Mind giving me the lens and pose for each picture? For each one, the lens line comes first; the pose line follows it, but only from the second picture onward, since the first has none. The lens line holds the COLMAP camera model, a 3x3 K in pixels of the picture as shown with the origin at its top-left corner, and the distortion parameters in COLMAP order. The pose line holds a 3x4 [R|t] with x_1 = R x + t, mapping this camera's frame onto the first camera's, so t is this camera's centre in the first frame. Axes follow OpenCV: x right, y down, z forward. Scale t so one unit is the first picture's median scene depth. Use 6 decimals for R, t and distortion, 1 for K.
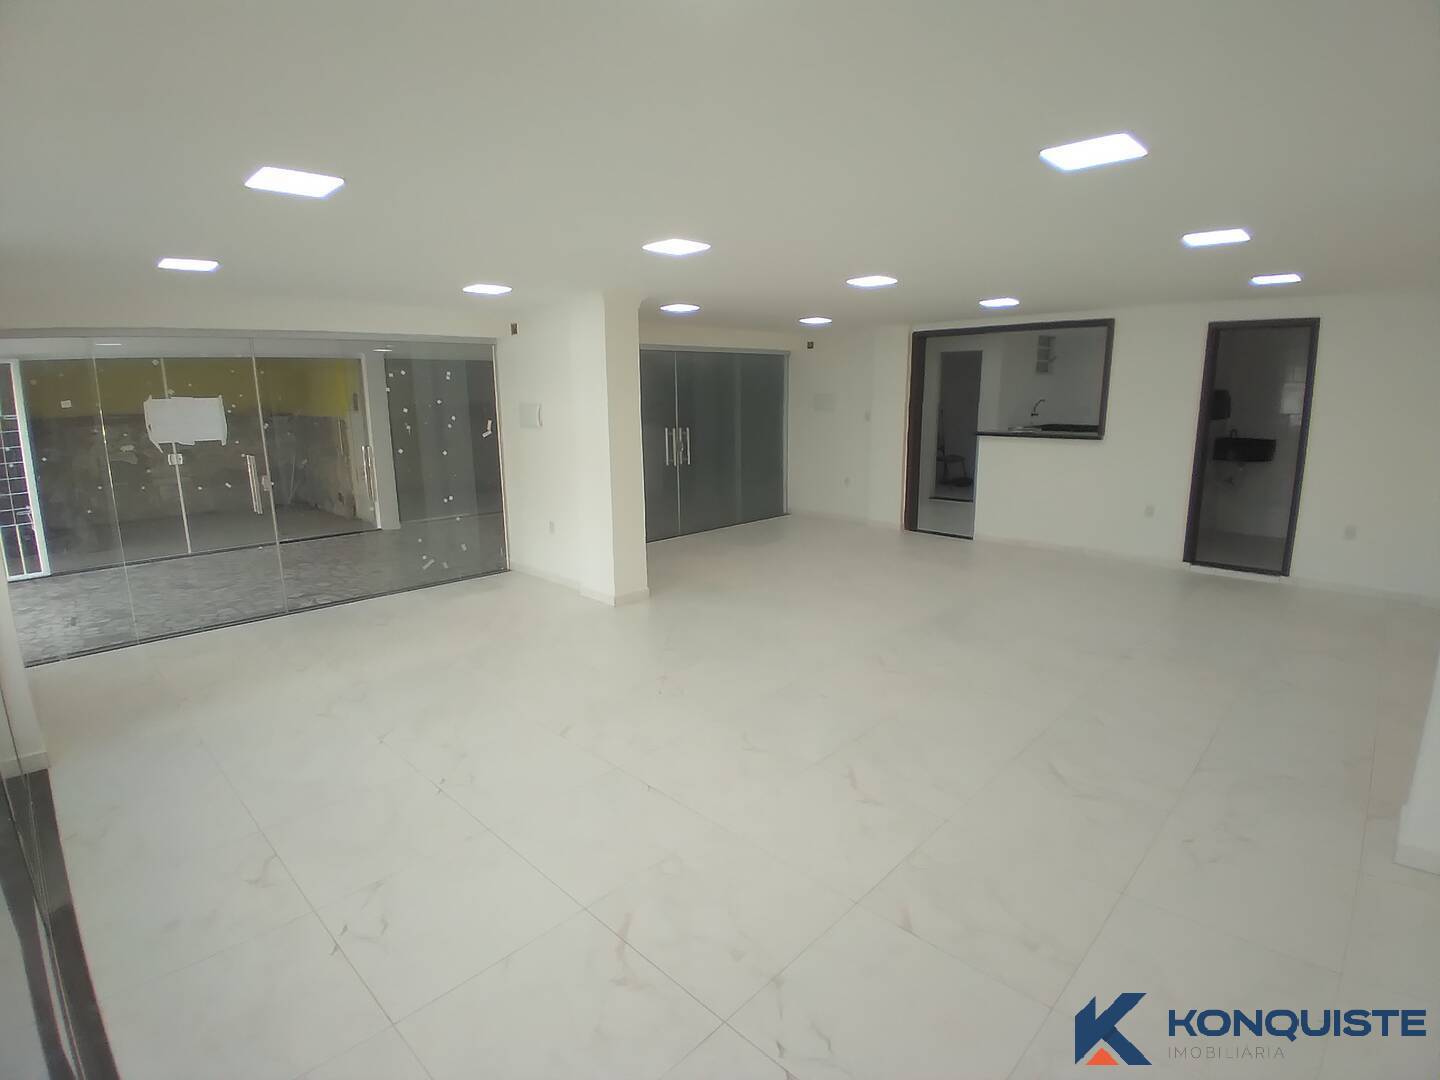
lens RADIAL K [[721.5, 0, 712.9], [0, 721.5, 536.0], [0, 0, 1]] dist [0.024322, -0.056328]
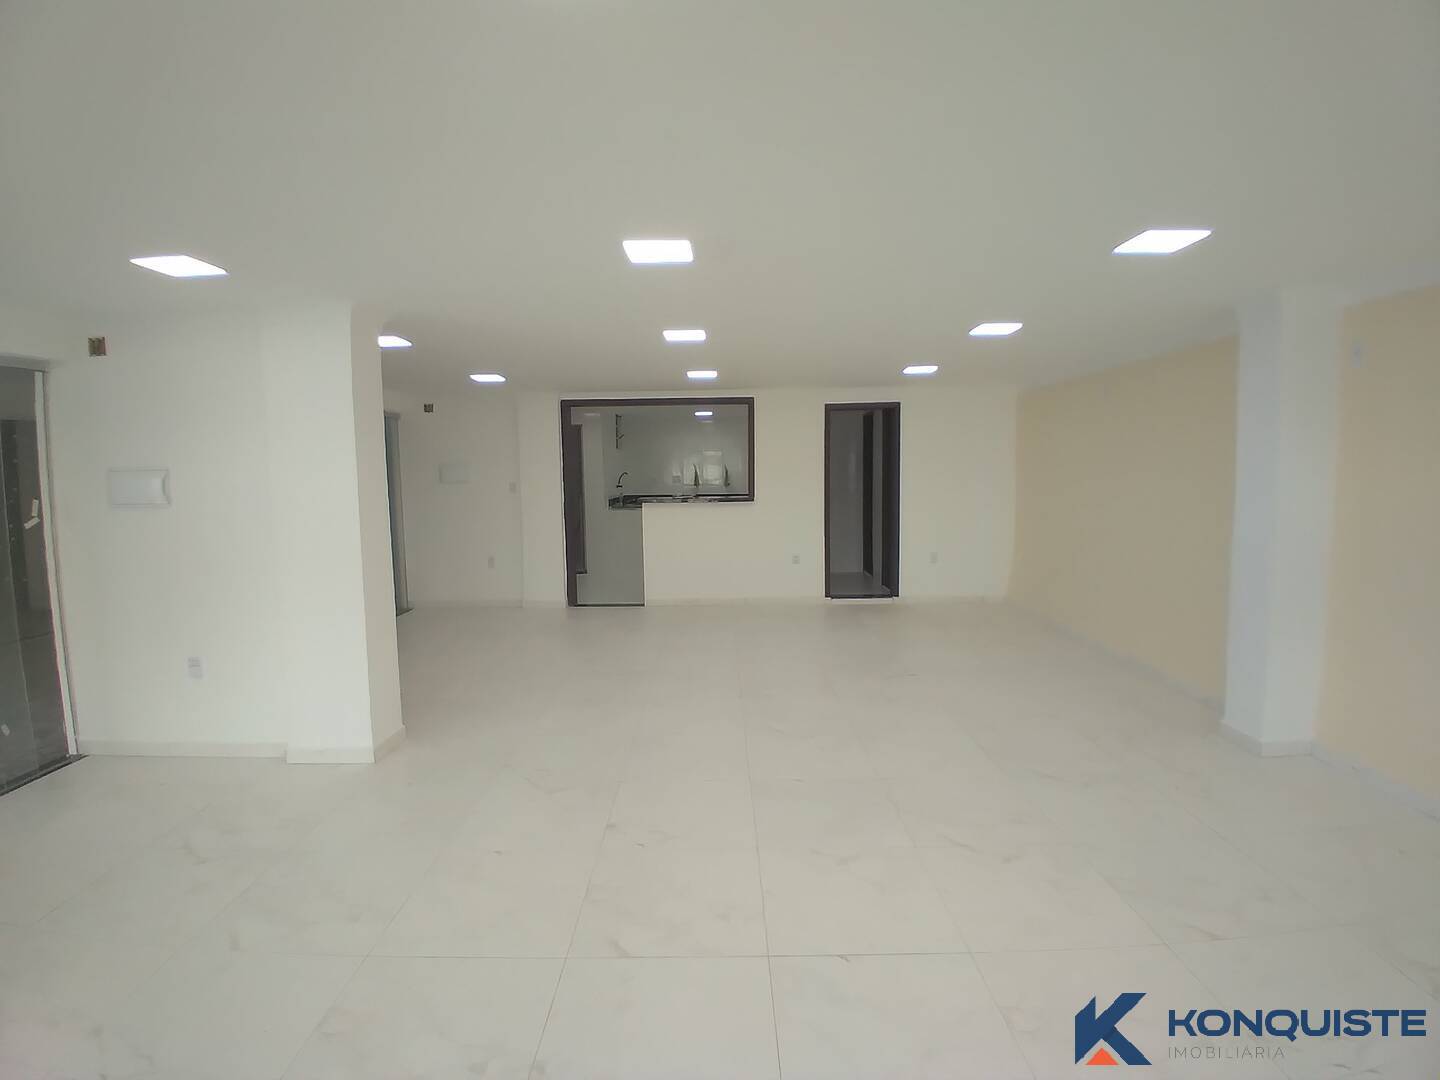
lens RADIAL K [[721.5, 0, 712.9], [0, 721.5, 536.0], [0, 0, 1]] dist [0.024322, -0.056328]
pose [[0.717513, -0.062693, 0.693718, -0.317283], [0.141895, 0.988213, -0.057455, -0.023592], [-0.681939, 0.139660, 0.717952, 0.244412]]
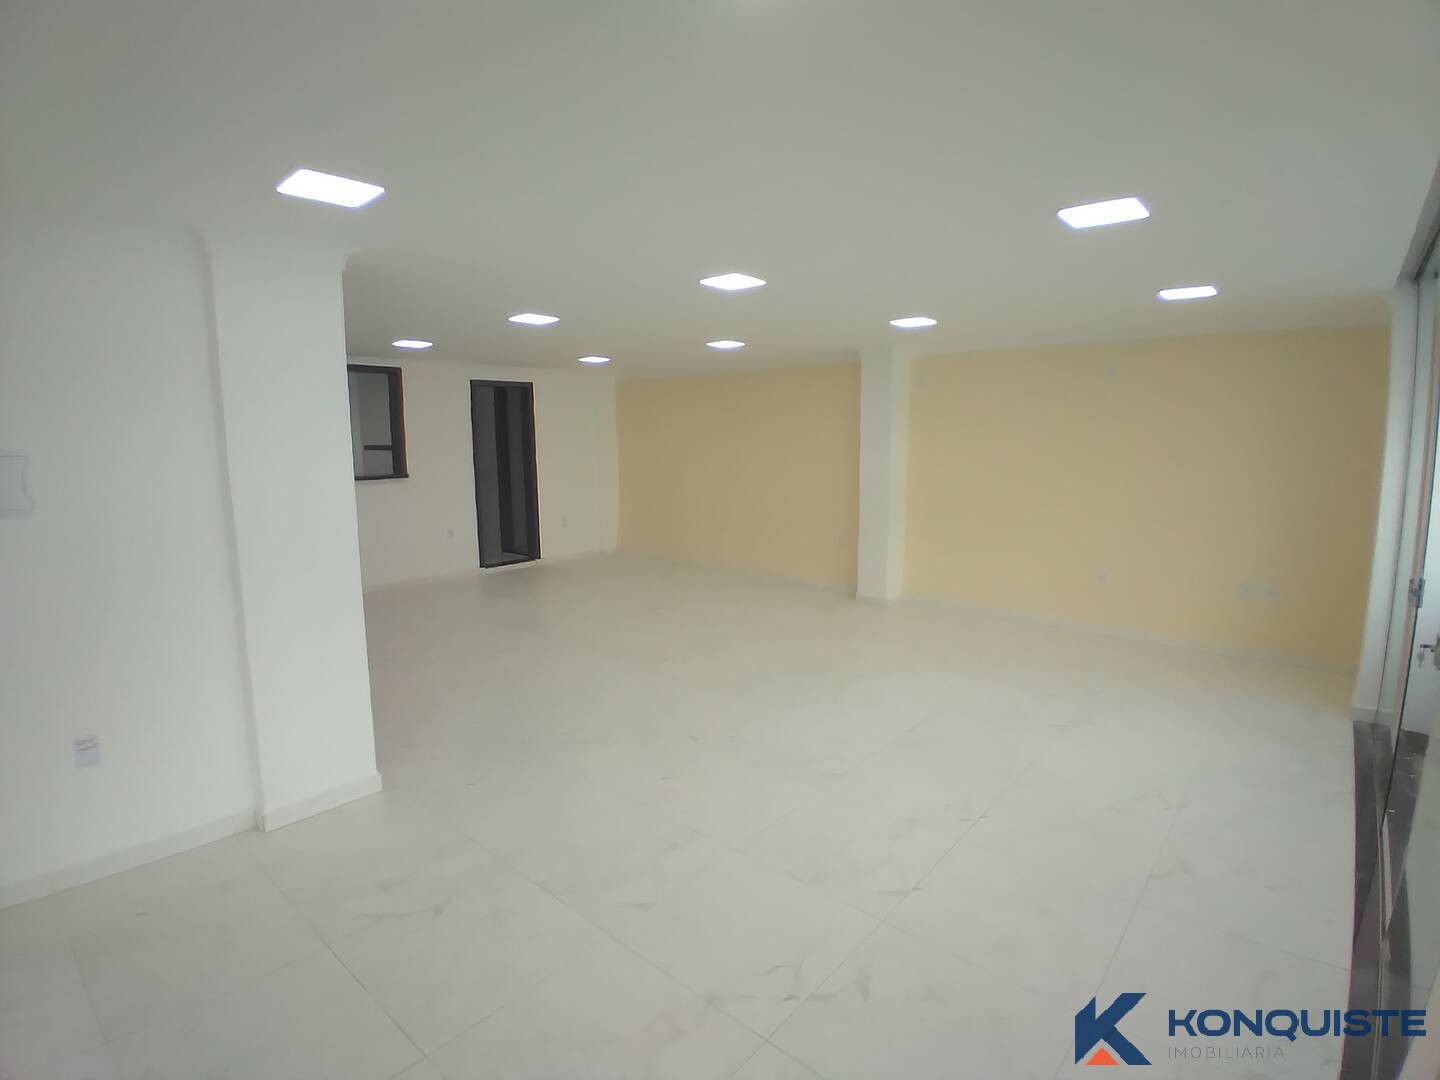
lens RADIAL K [[721.5, 0, 712.9], [0, 721.5, 536.0], [0, 0, 1]] dist [0.024322, -0.056328]
pose [[-0.041658, -0.131791, 0.990402, -0.602451], [0.204939, 0.969059, 0.137571, -0.108403], [-0.977888, 0.208703, -0.013360, 0.609417]]
